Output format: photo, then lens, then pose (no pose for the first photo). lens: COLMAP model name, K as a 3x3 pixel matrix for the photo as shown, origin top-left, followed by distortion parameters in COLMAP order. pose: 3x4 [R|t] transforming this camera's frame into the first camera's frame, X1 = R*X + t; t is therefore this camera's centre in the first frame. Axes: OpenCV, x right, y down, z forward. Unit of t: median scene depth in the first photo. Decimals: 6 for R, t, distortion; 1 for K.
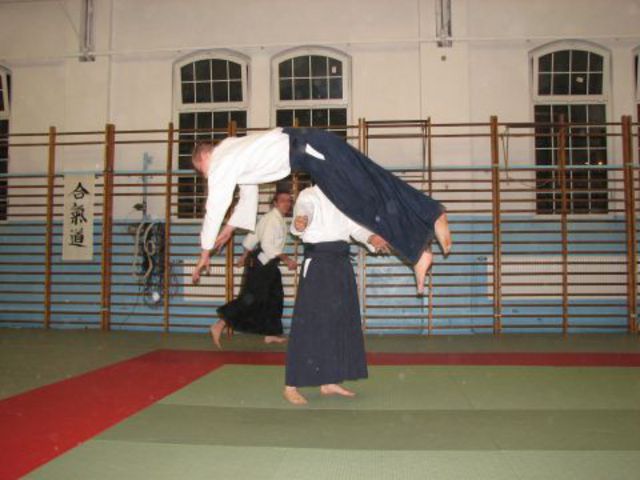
lens RADIAL K [[741.5, 0, 332.4], [0, 741.5, 256.5], [0, 0, 1]] dist [-0.120170, 0.000000]
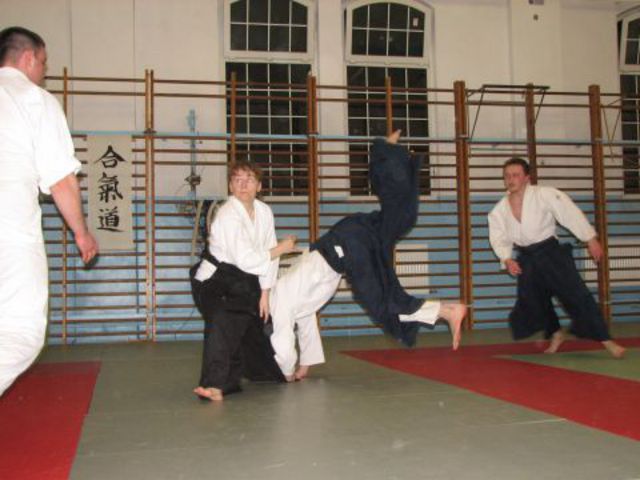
lens RADIAL K [[930.9, 0, 316.9], [0, 930.9, 233.5], [0, 0, 1]] dist [-0.014572, 0.000000]
pose [[0.937440, -0.006747, 0.348081, -0.481903], [0.012322, 0.999829, -0.013806, 0.004215], [-0.347928, 0.017232, 0.937363, 0.034546]]
